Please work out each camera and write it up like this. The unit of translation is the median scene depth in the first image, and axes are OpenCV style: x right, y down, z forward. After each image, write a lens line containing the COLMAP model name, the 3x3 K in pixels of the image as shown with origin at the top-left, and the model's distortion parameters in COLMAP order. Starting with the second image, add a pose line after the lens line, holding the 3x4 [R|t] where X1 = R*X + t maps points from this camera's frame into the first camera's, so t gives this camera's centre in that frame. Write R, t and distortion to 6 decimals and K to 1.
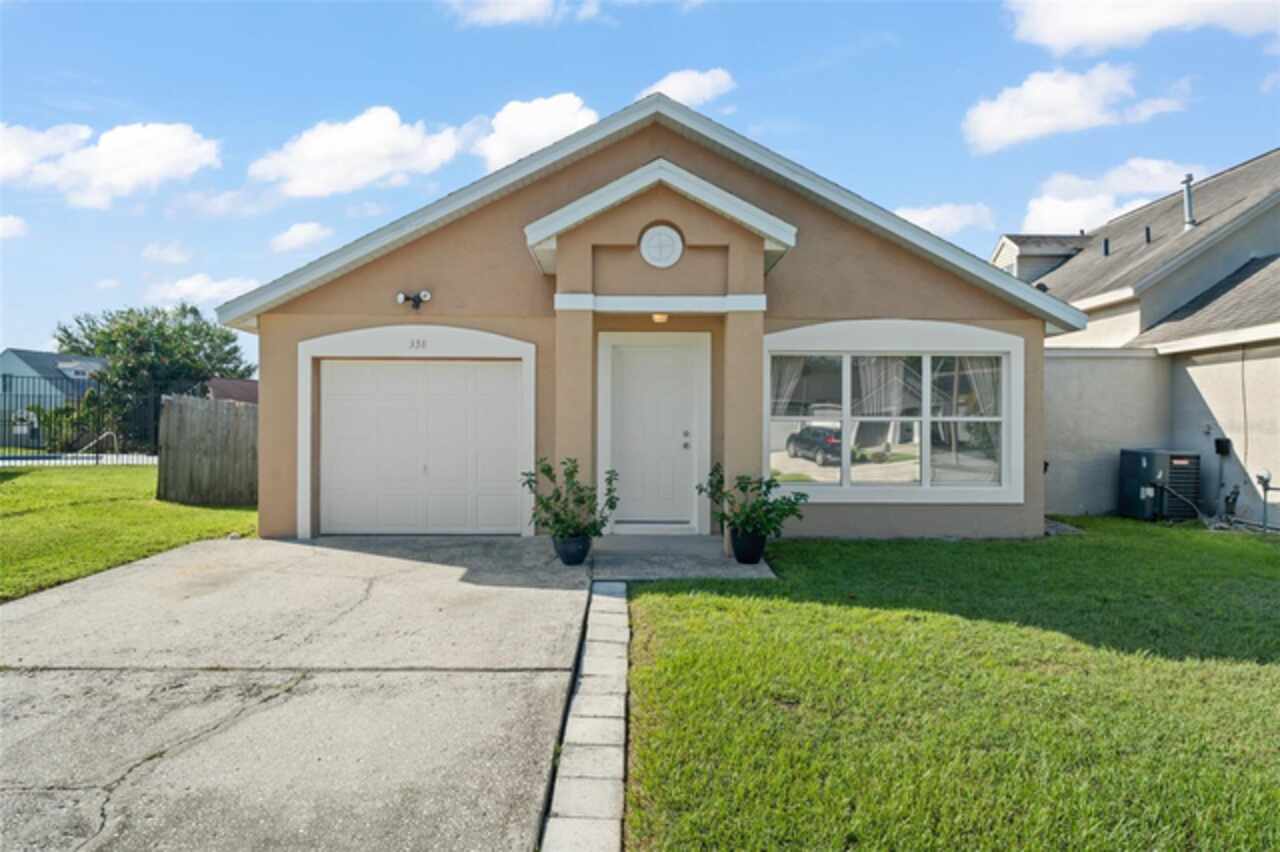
lens RADIAL K [[754.1, 0, 639.9], [0, 754.1, 411.1], [0, 0, 1]] dist [0.000107, -0.001150]
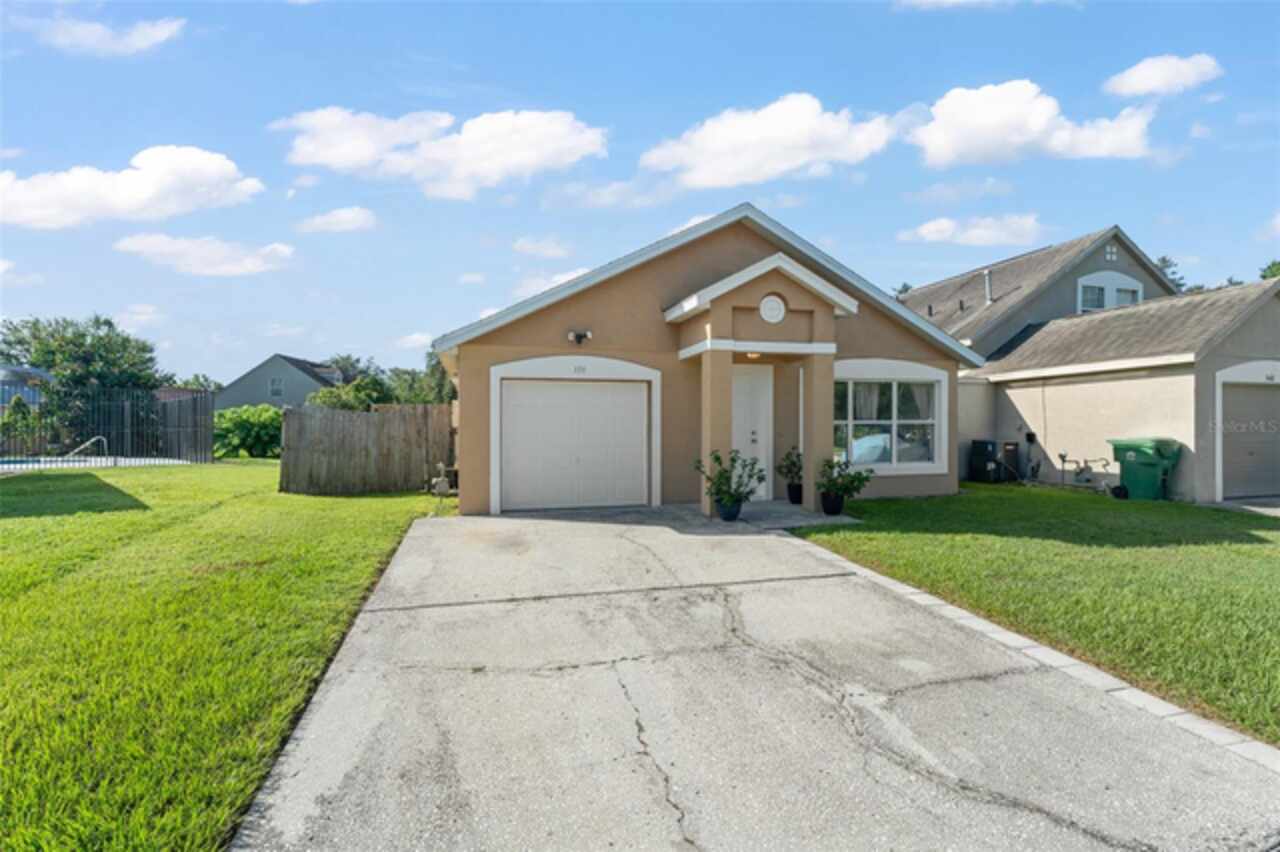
lens RADIAL K [[597.0, 0, 640.0], [0, 597.0, 426.0], [0, 0, 1]] dist [0.000942, 0.000159]
pose [[0.968101, -0.006655, 0.250470, -0.442617], [0.001988, 0.999820, 0.018878, -0.006159], [-0.250551, -0.017778, 0.967940, -0.079962]]
